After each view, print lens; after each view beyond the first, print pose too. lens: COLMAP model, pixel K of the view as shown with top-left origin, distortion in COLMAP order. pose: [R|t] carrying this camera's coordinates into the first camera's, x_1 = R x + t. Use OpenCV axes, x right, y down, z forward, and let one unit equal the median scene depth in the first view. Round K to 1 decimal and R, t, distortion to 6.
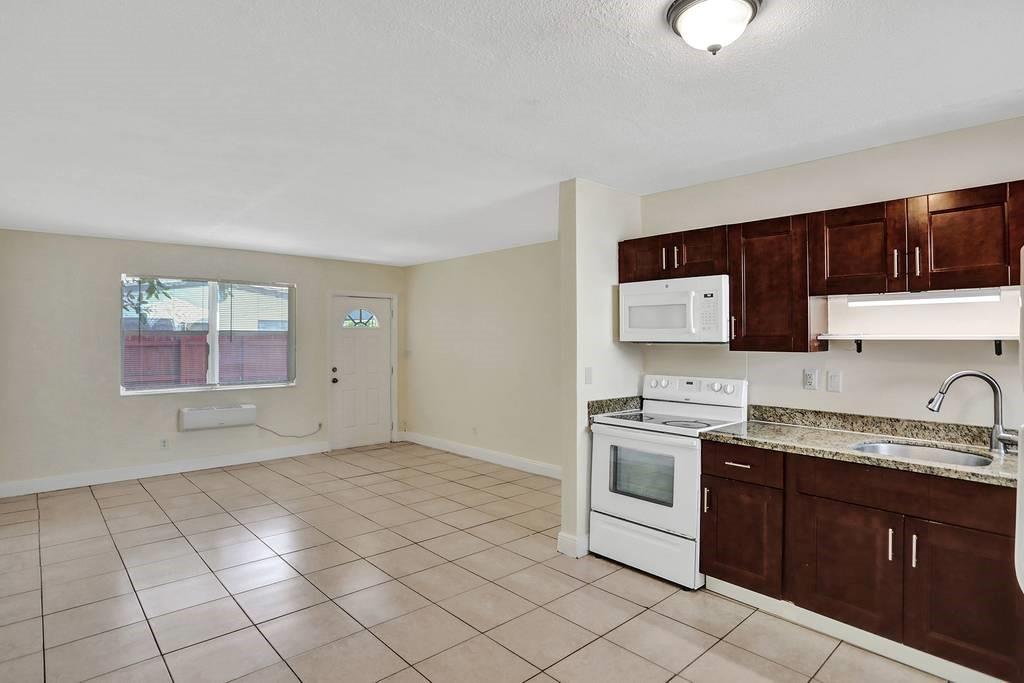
lens RADIAL K [[523.2, 0, 505.5], [0, 523.2, 347.0], [0, 0, 1]] dist [-0.060721, 0.009363]
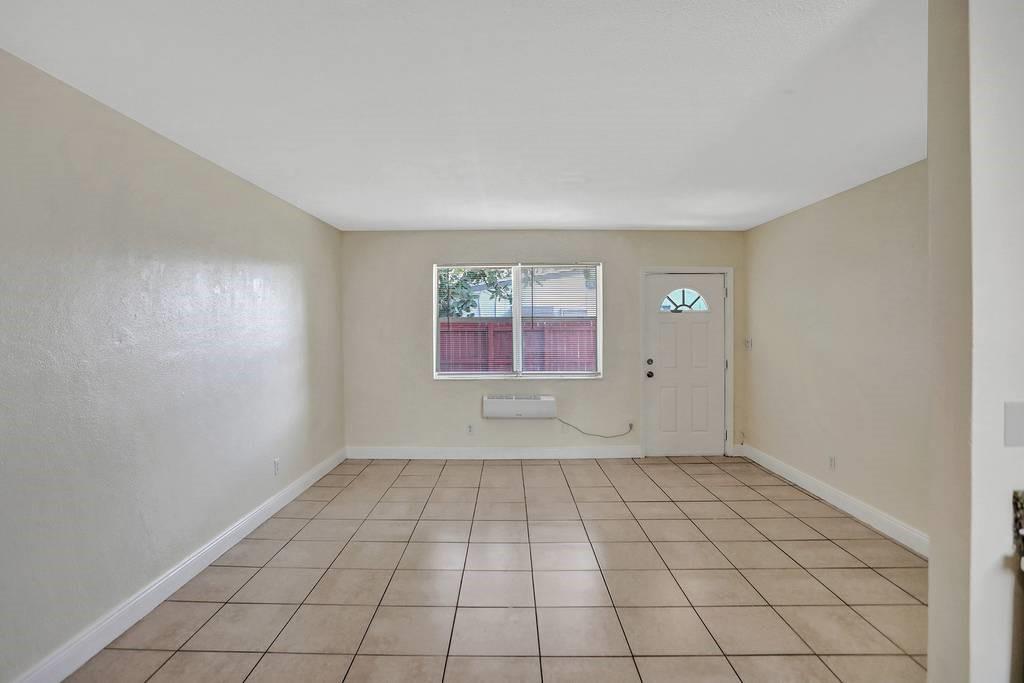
lens RADIAL K [[523.2, 0, 501.1], [0, 523.2, 321.3], [0, 0, 1]] dist [-0.060721, 0.009363]
pose [[0.735759, -0.006654, -0.677211, 0.068874], [-0.004881, 0.999874, -0.015128, -0.007724], [0.677226, 0.014436, 0.735633, 0.229449]]
